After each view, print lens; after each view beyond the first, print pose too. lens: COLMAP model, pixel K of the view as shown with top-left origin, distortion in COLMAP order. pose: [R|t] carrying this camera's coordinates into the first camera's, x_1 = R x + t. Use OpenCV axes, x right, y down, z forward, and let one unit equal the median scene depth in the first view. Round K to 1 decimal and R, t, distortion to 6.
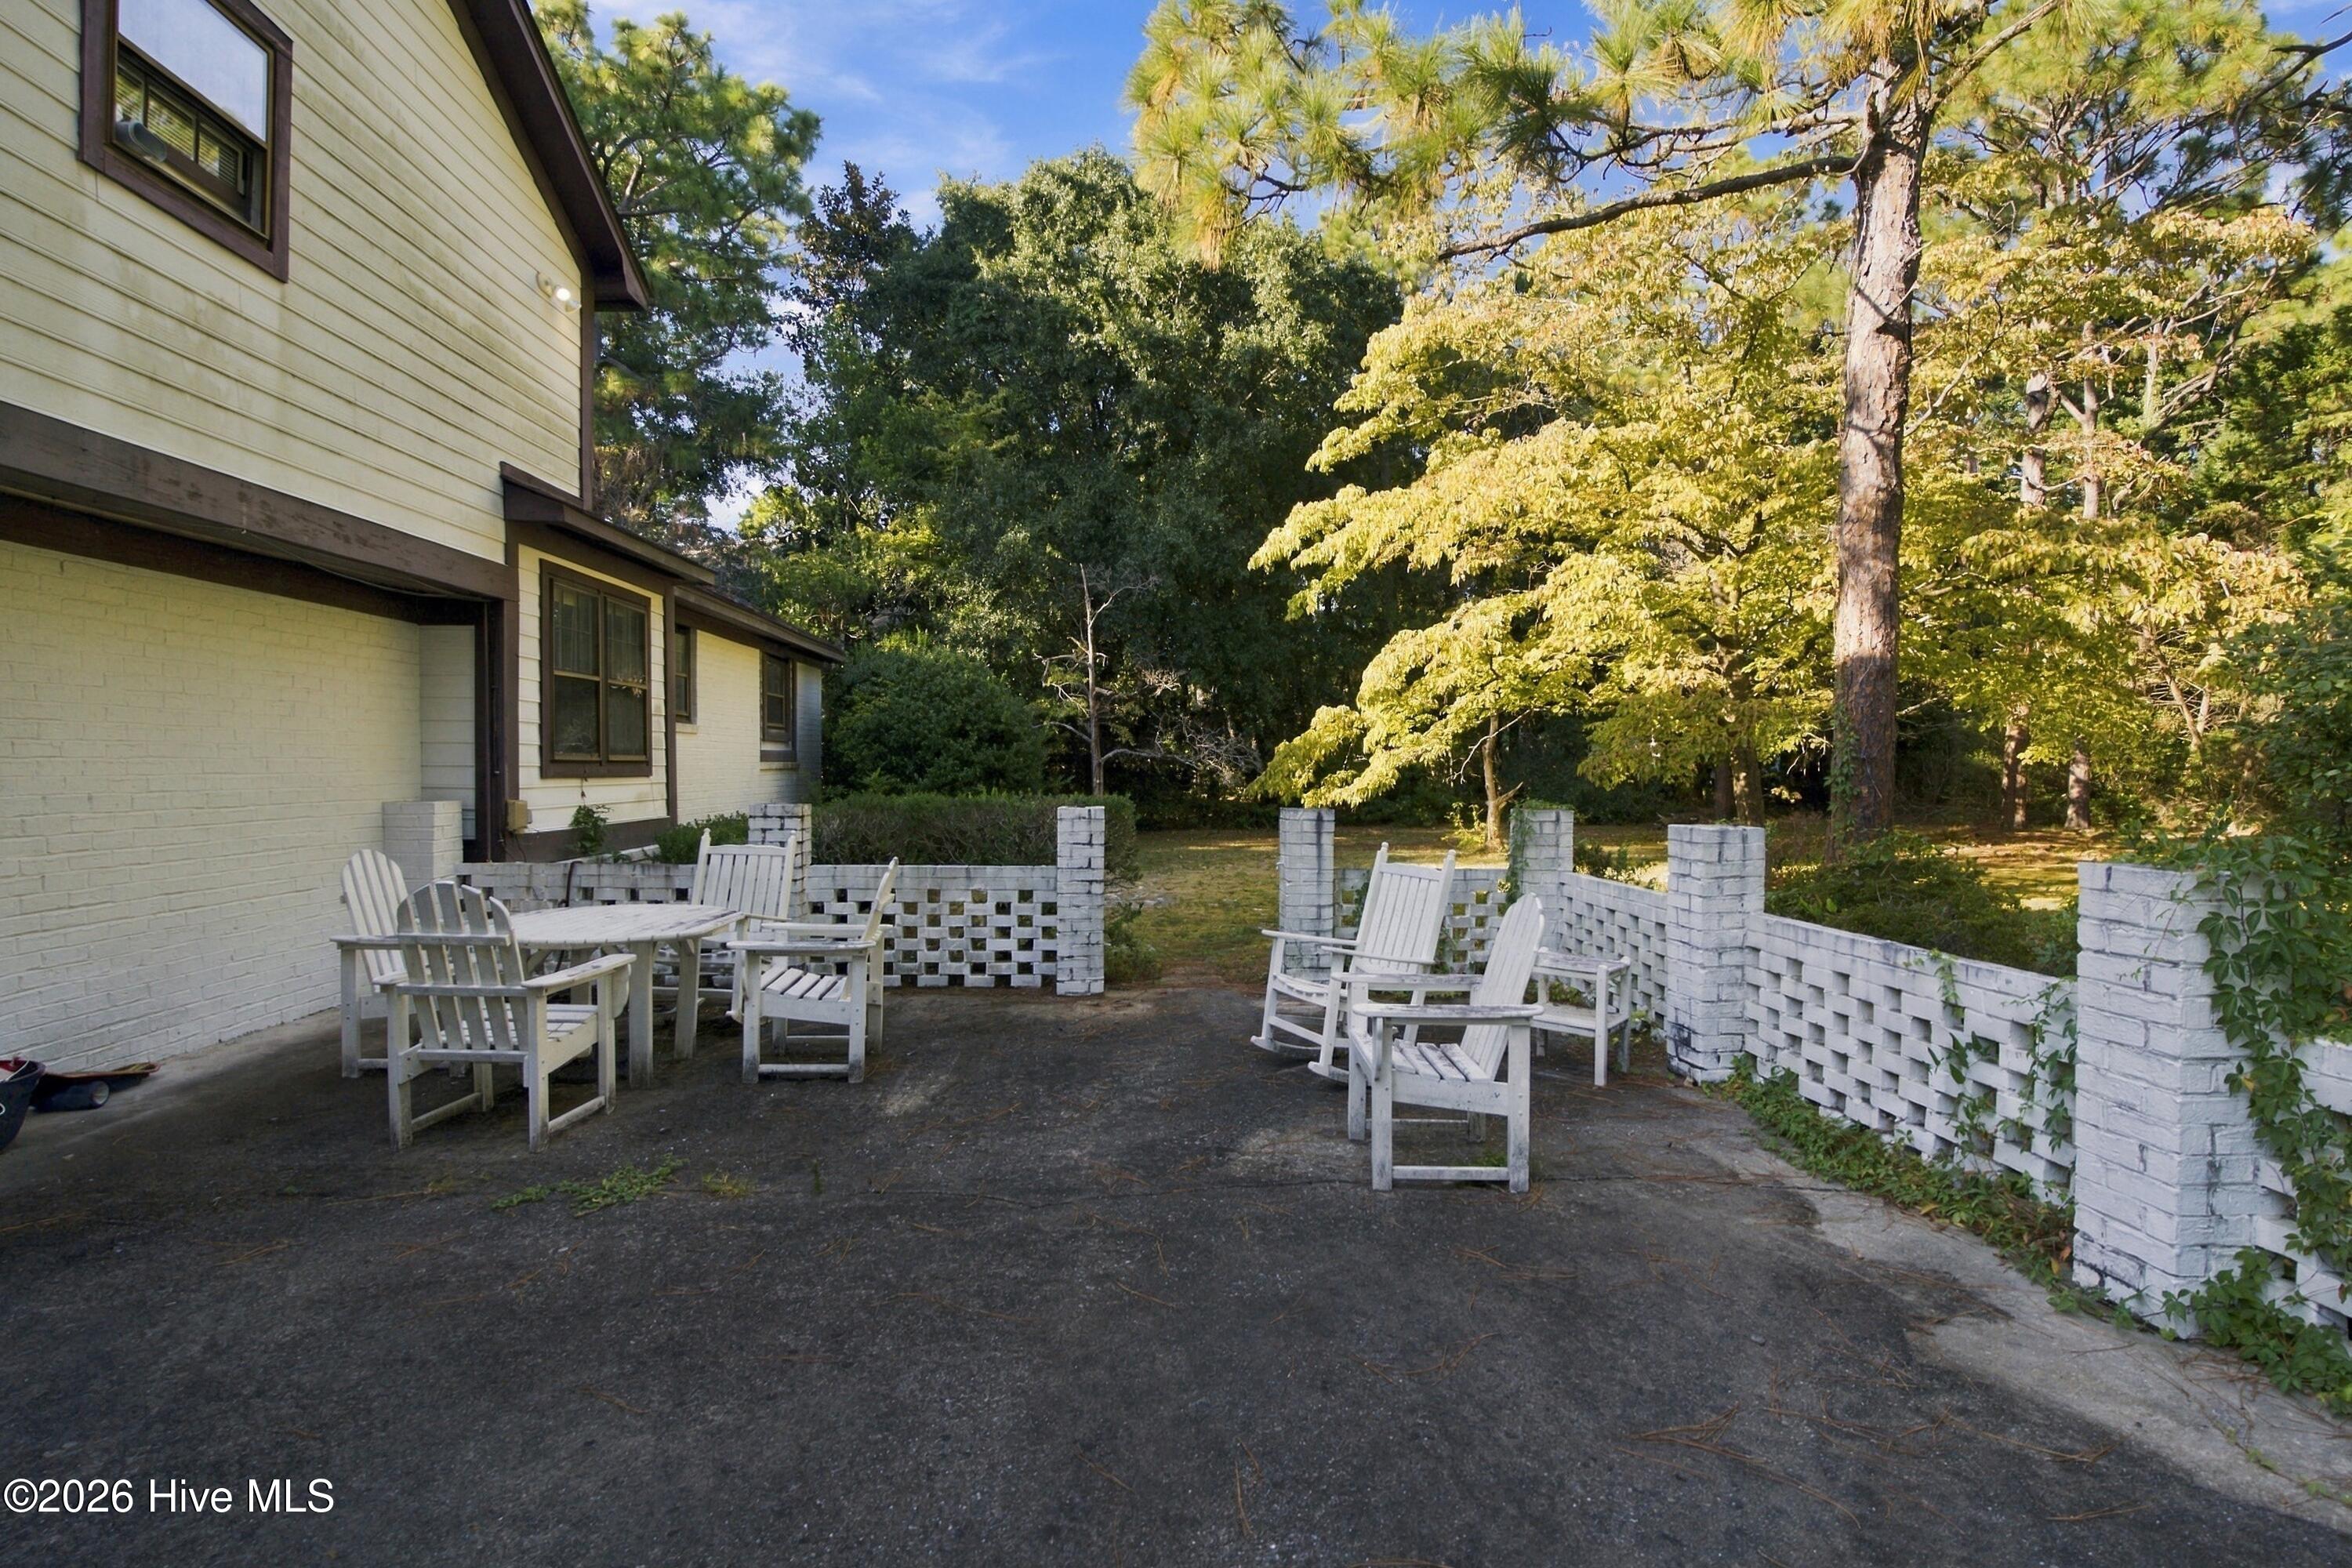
lens RADIAL K [[1112.6, 0, 1183.8], [0, 1112.6, 782.2], [0, 0, 1]] dist [-0.002066, -0.000865]
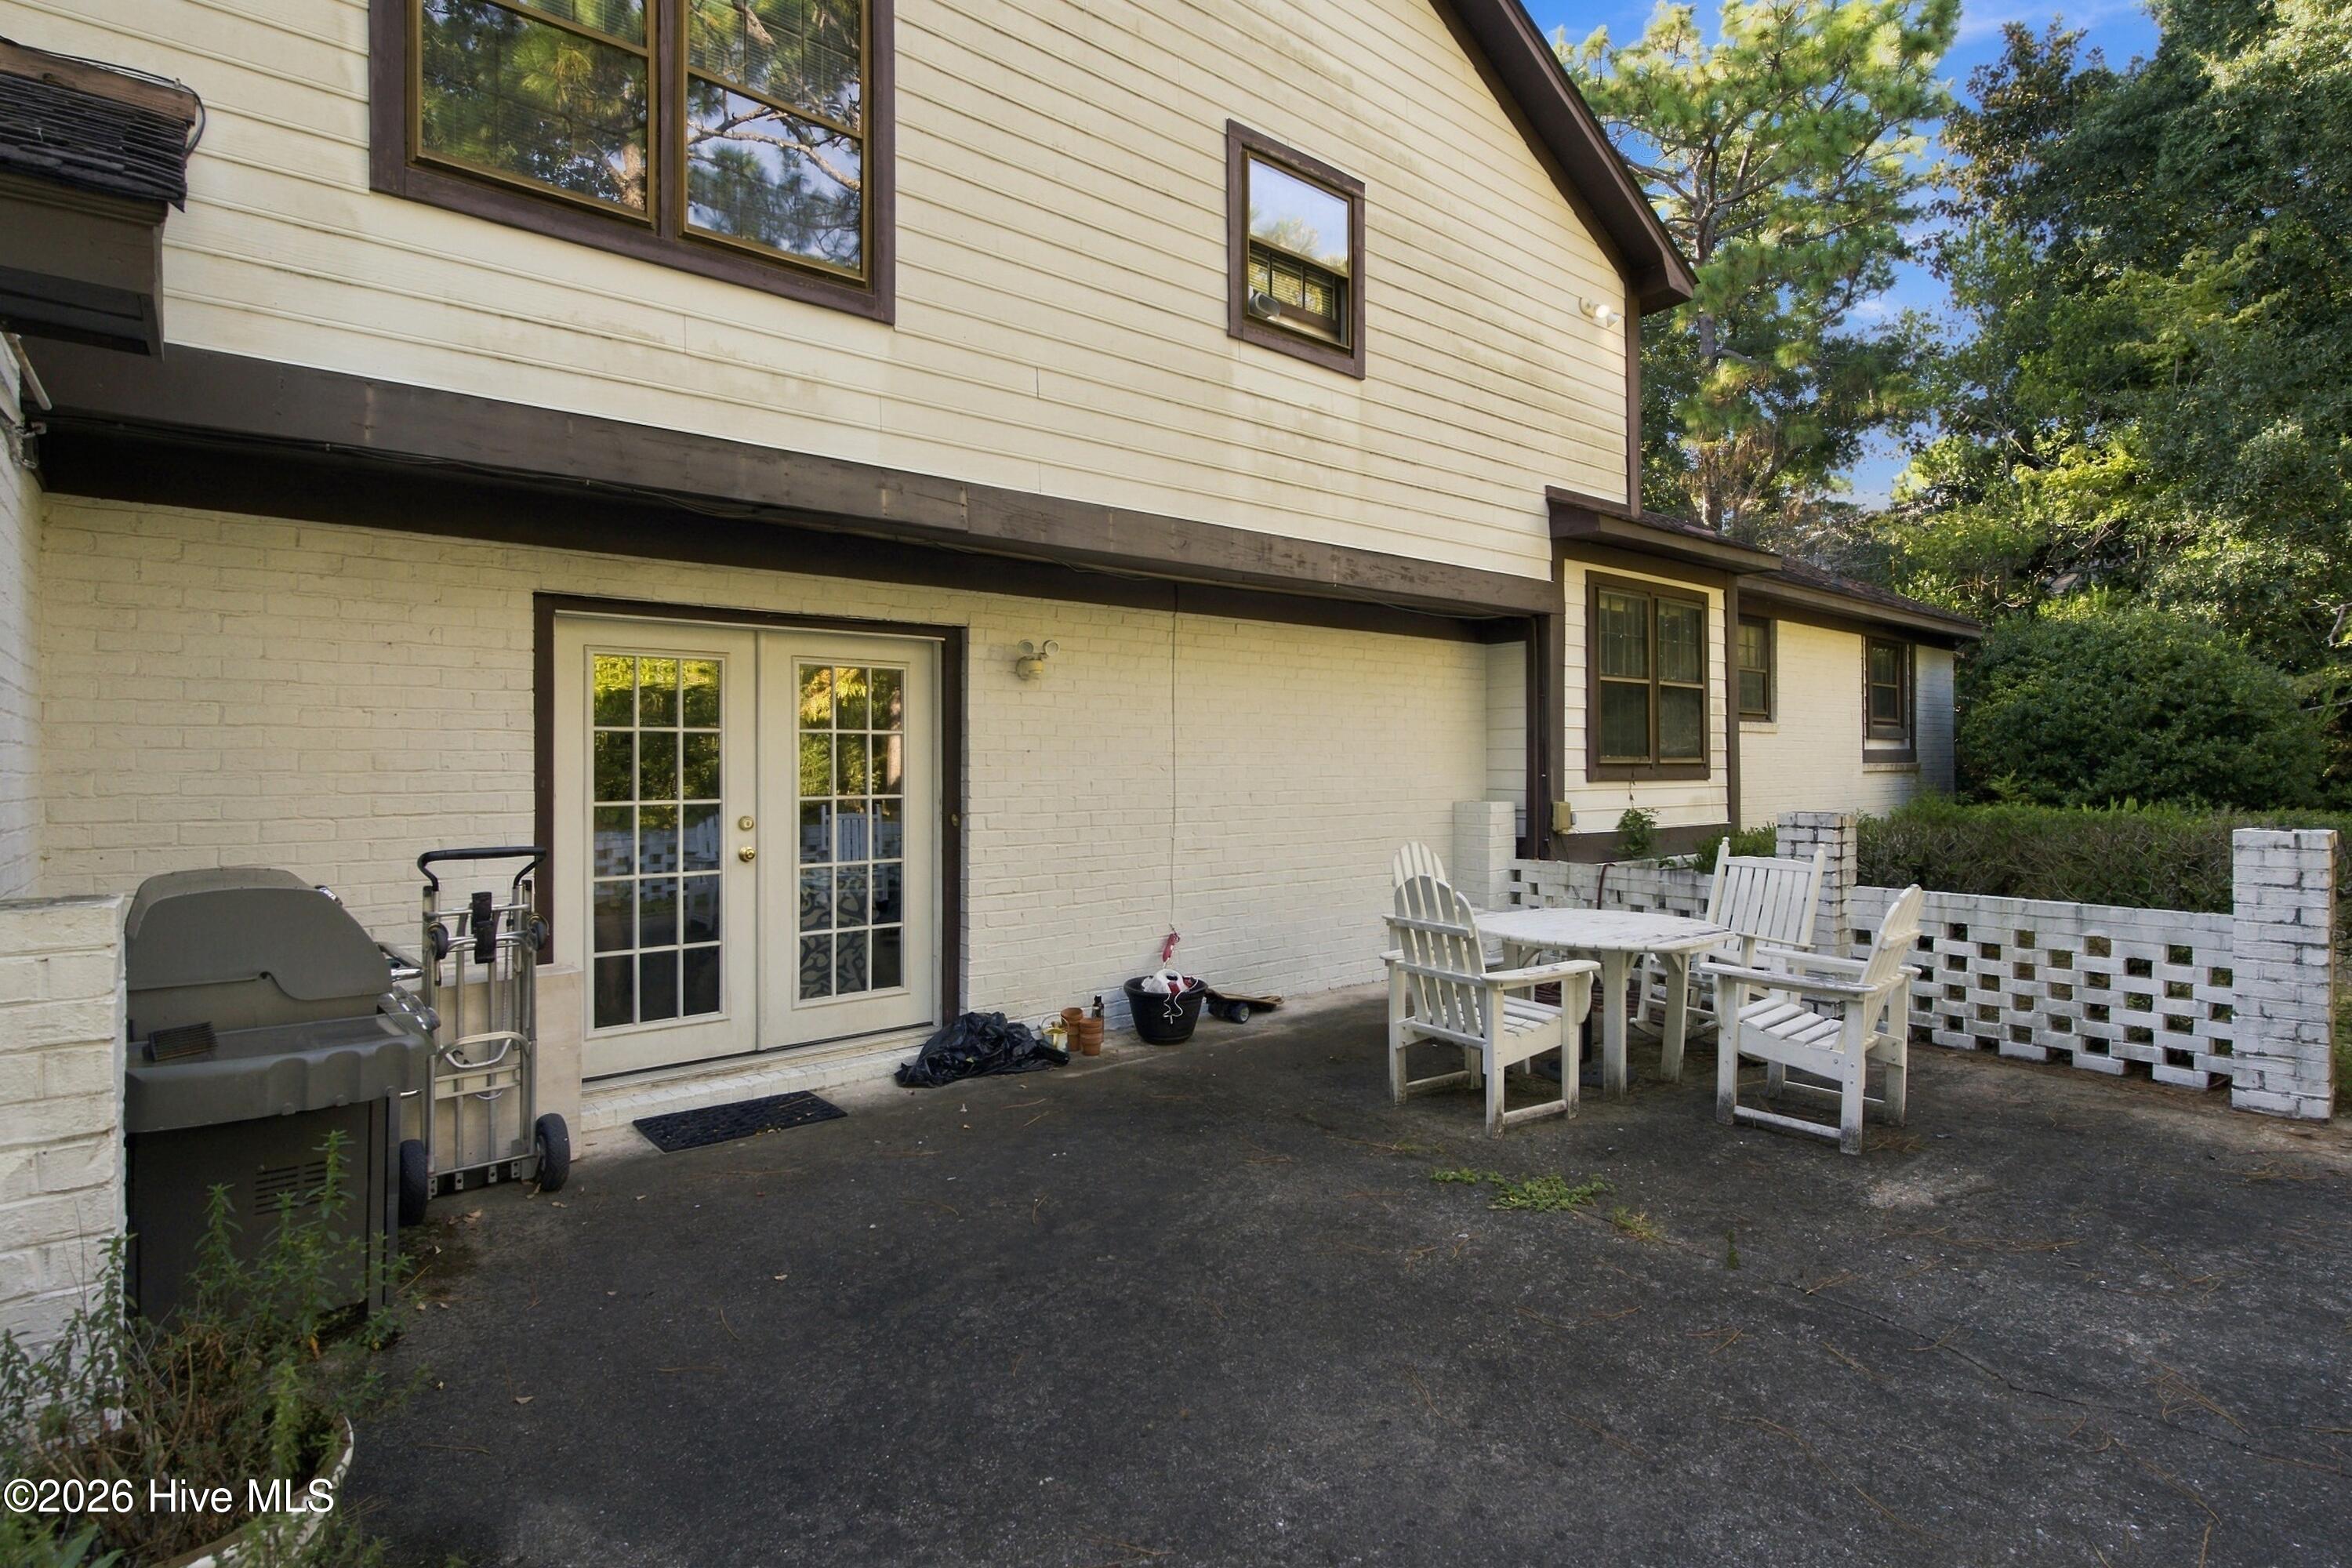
lens RADIAL K [[1164.9, 0, 1181.3], [0, 1164.9, 754.9], [0, 0, 1]] dist [-0.000348, -0.001411]
pose [[0.589693, -0.012176, -0.807536, 0.080775], [-0.007395, 0.999763, -0.020474, -0.003545], [0.807594, 0.018045, 0.589463, 0.059062]]
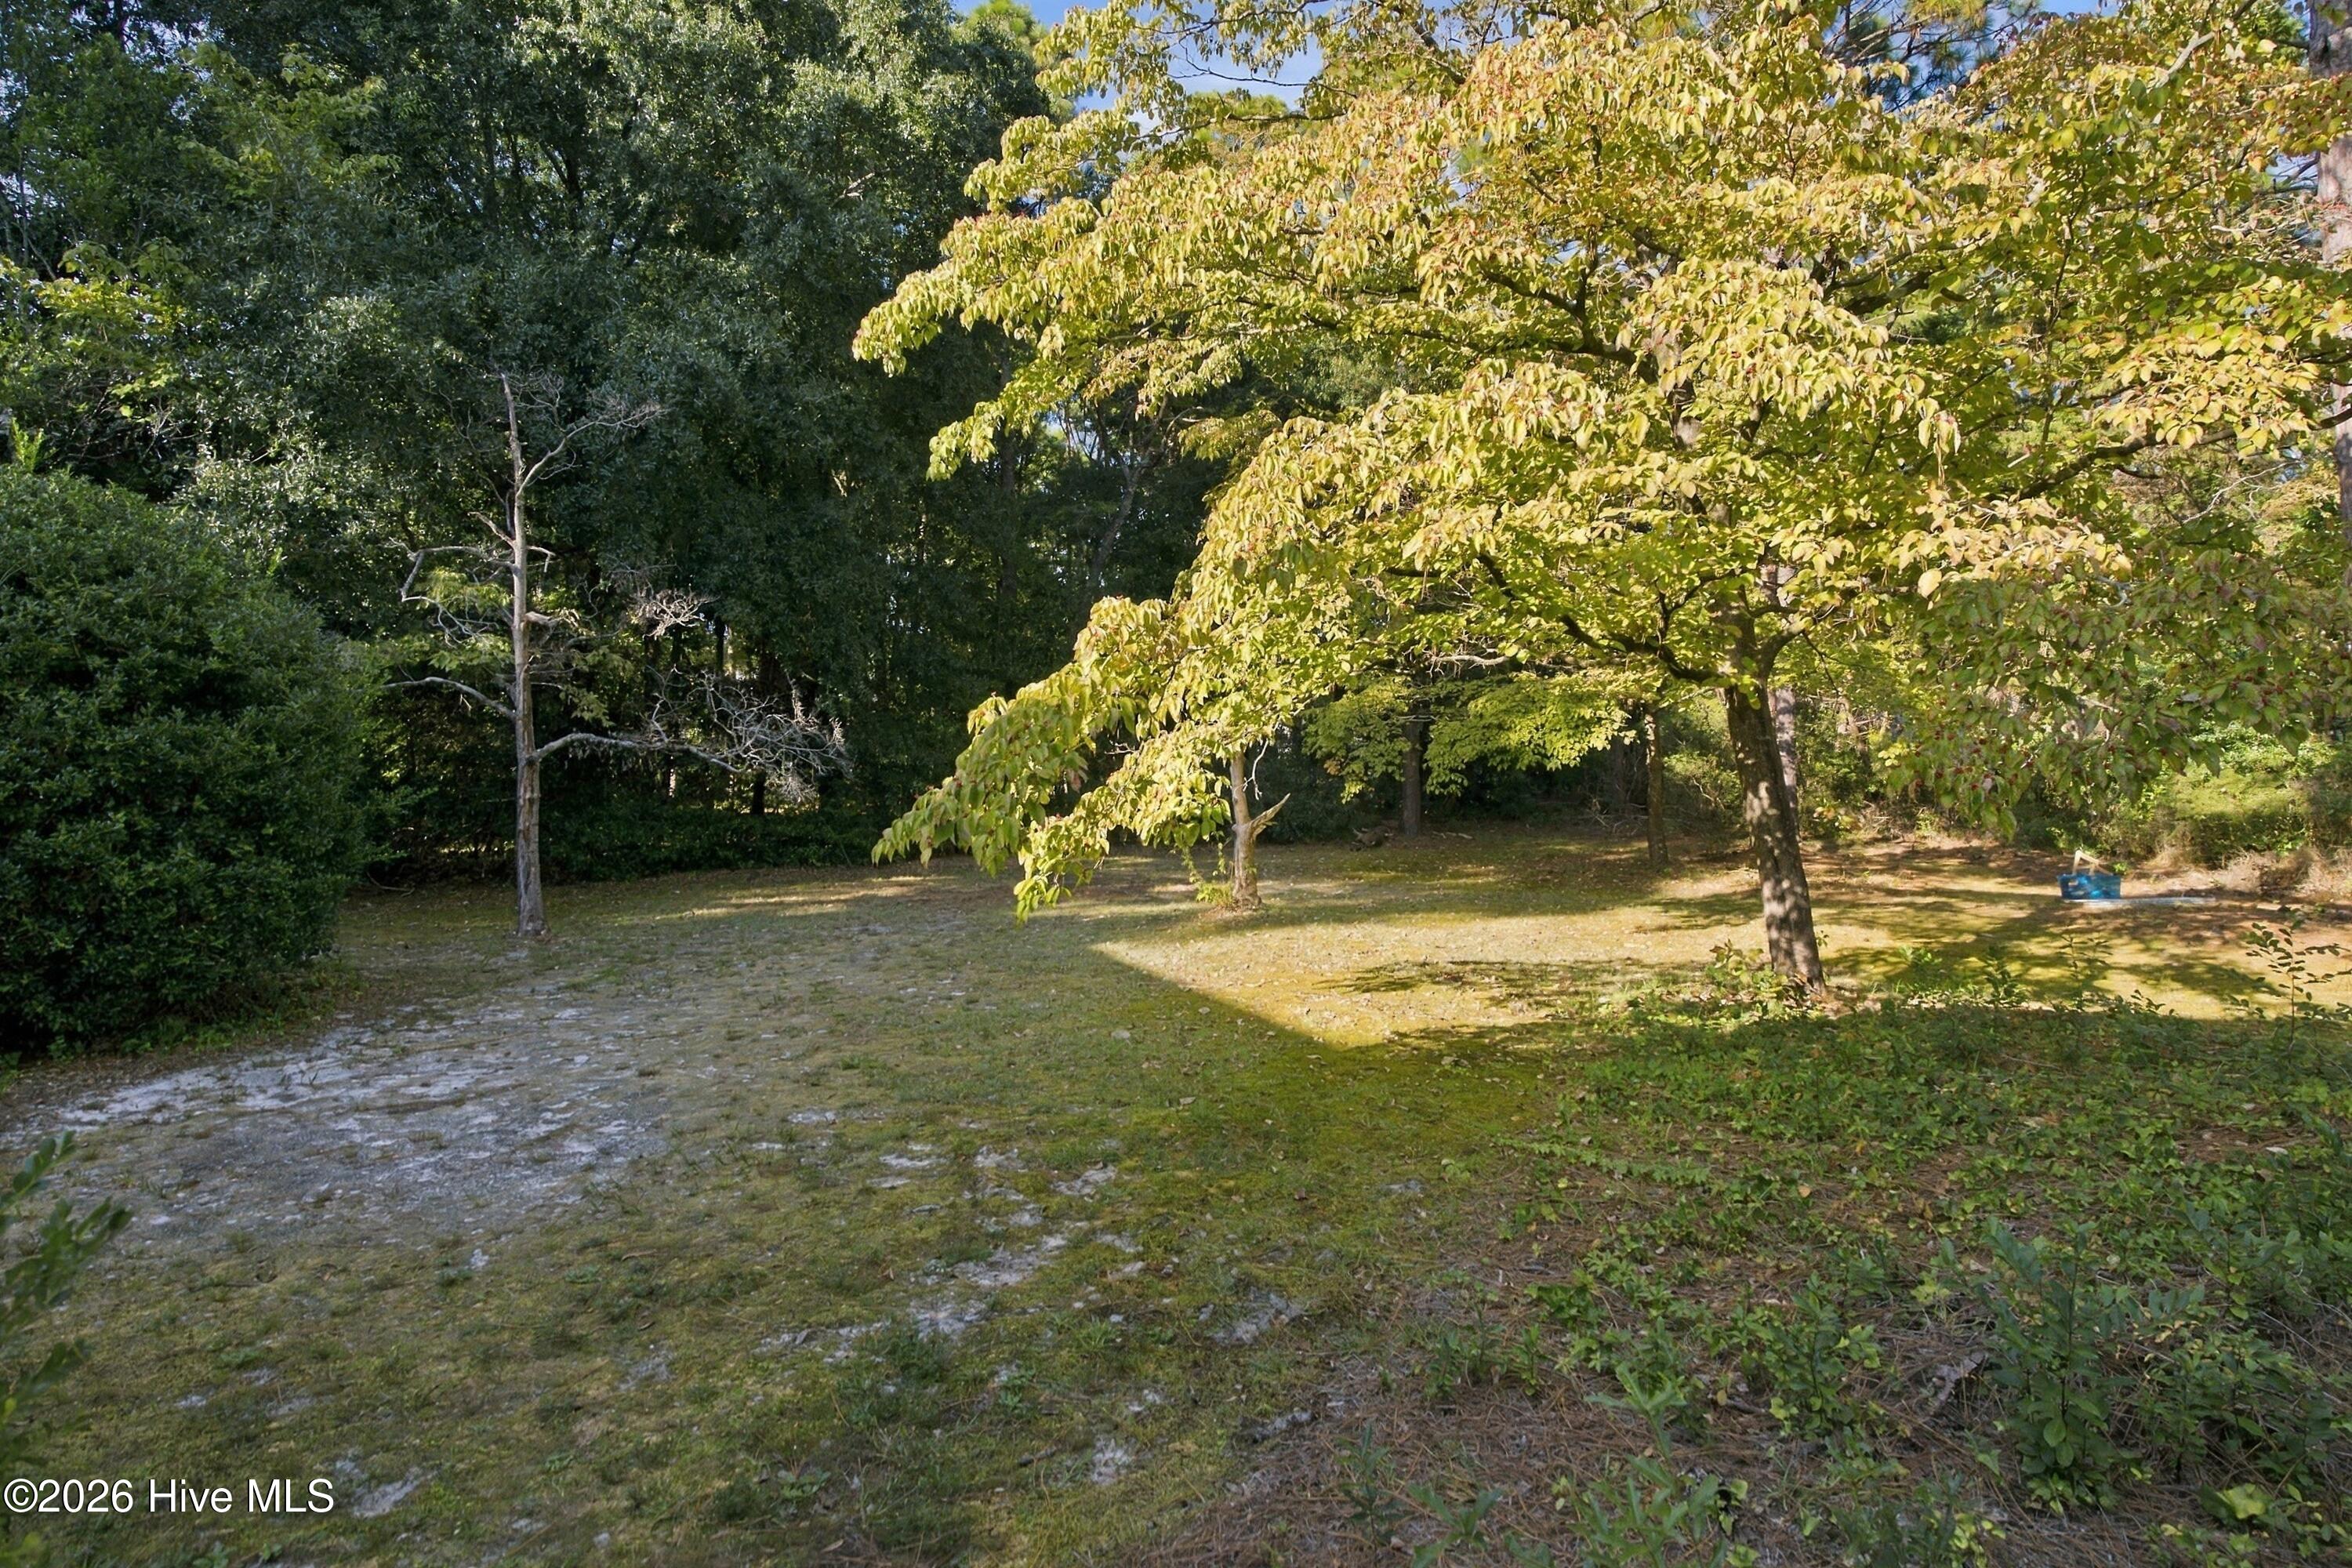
lens RADIAL K [[1218.8, 0, 1143.4], [0, 1218.8, 671.0], [0, 0, 1]] dist [0.000933, -0.000225]
pose [[0.942574, 0.029123, 0.332726, 0.007880], [0.002700, 0.995494, -0.094781, -0.011599], [-0.333987, 0.090236, 0.938248, 1.018192]]
